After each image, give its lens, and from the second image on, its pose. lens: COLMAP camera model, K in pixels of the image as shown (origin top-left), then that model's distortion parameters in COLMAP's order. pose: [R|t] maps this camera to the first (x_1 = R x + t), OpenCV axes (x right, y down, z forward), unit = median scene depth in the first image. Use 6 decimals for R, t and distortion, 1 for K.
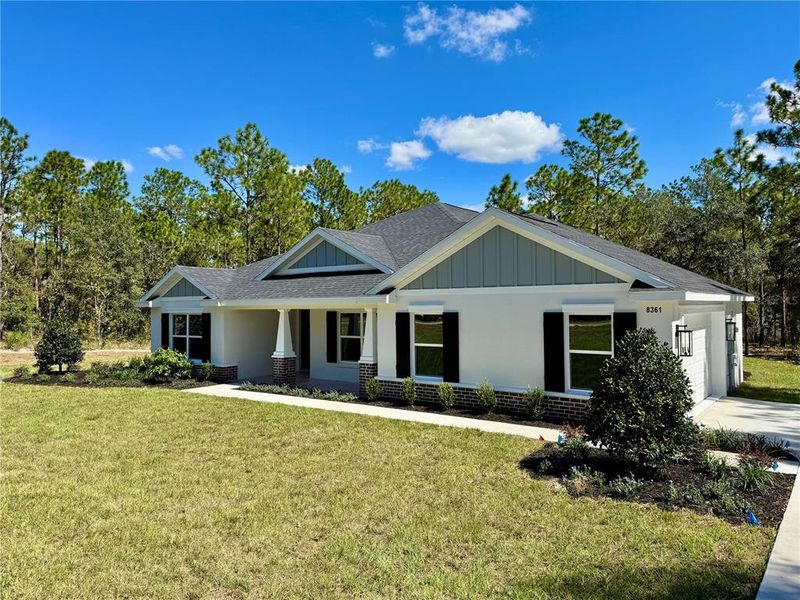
lens RADIAL K [[594.9, 0, 404.0], [0, 594.9, 298.8], [0, 0, 1]] dist [0.065648, -0.035877]
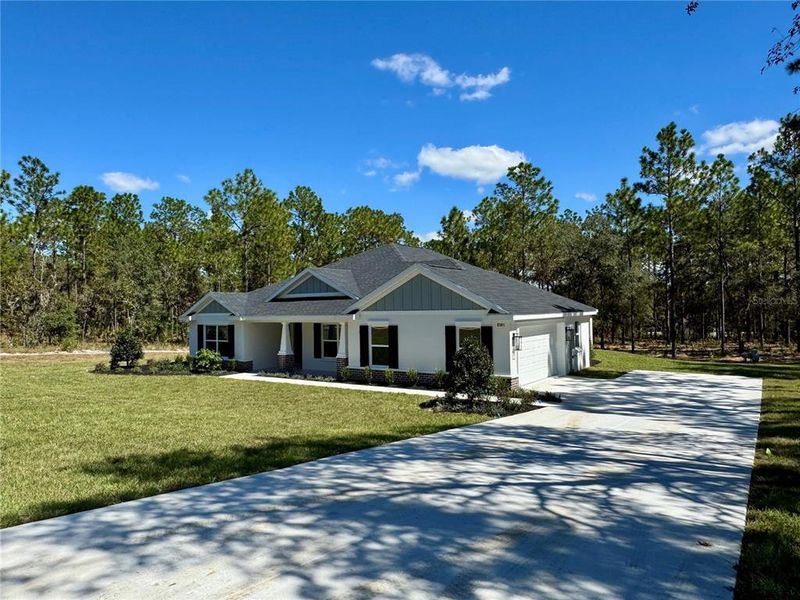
lens RADIAL K [[562.6, 0, 399.0], [0, 562.6, 302.5], [0, 0, 1]] dist [0.028842, -0.024435]
pose [[0.999261, -0.006976, 0.037792, 0.024085], [0.006850, 0.999971, 0.003453, -0.029244], [-0.037815, -0.003191, 0.999280, -0.344658]]
